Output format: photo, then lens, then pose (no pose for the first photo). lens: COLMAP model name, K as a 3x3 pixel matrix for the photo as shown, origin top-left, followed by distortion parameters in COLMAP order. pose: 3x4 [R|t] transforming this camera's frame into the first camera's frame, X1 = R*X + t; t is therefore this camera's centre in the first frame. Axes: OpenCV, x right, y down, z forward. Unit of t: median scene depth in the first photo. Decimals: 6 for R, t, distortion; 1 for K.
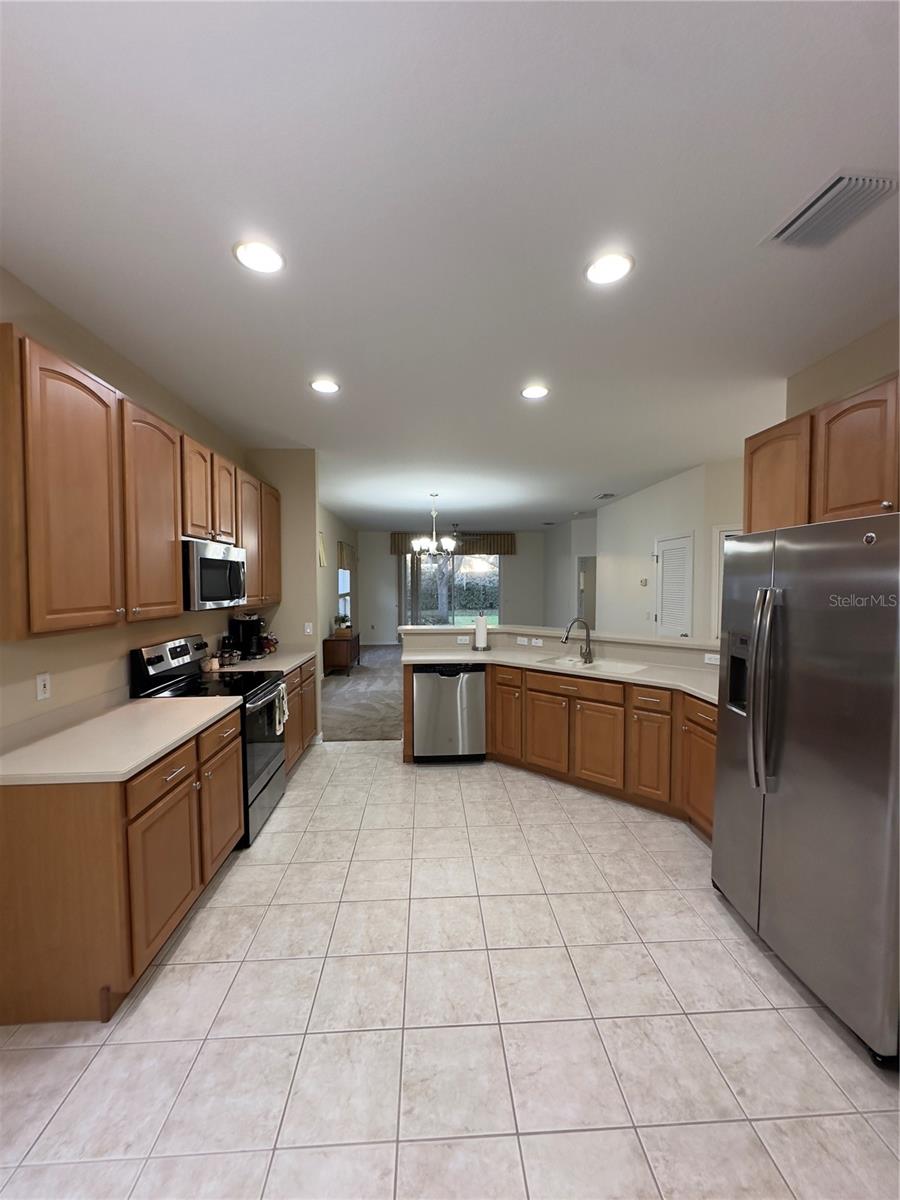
lens RADIAL K [[477.7, 0, 453.8], [0, 477.7, 601.0], [0, 0, 1]] dist [-0.001454, 0.001059]
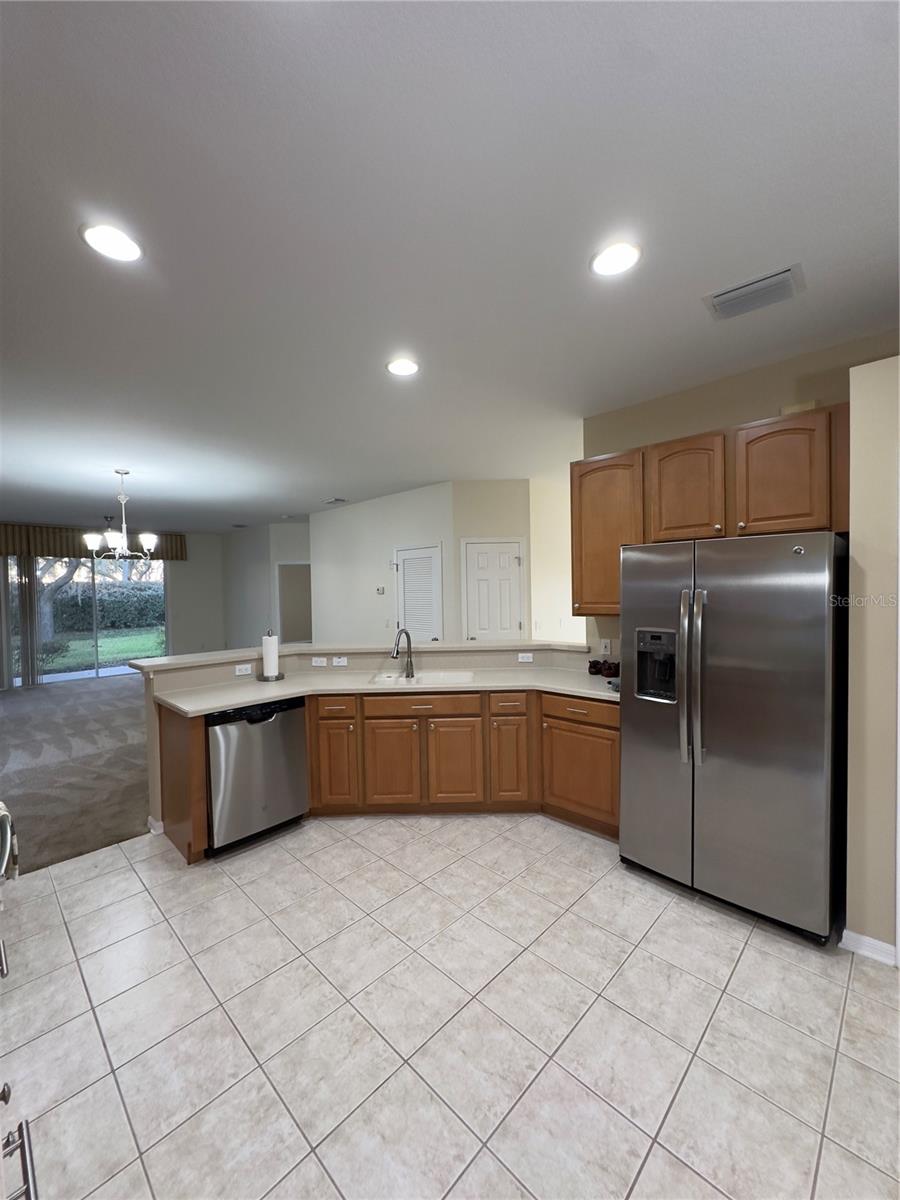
lens RADIAL K [[477.7, 0, 451.7], [0, 477.7, 598.8], [0, 0, 1]] dist [-0.001454, 0.001059]
pose [[0.736370, -0.025771, 0.676088, -0.328357], [0.043358, 0.999018, -0.009144, -0.011409], [-0.675188, 0.036048, 0.736764, 0.298899]]
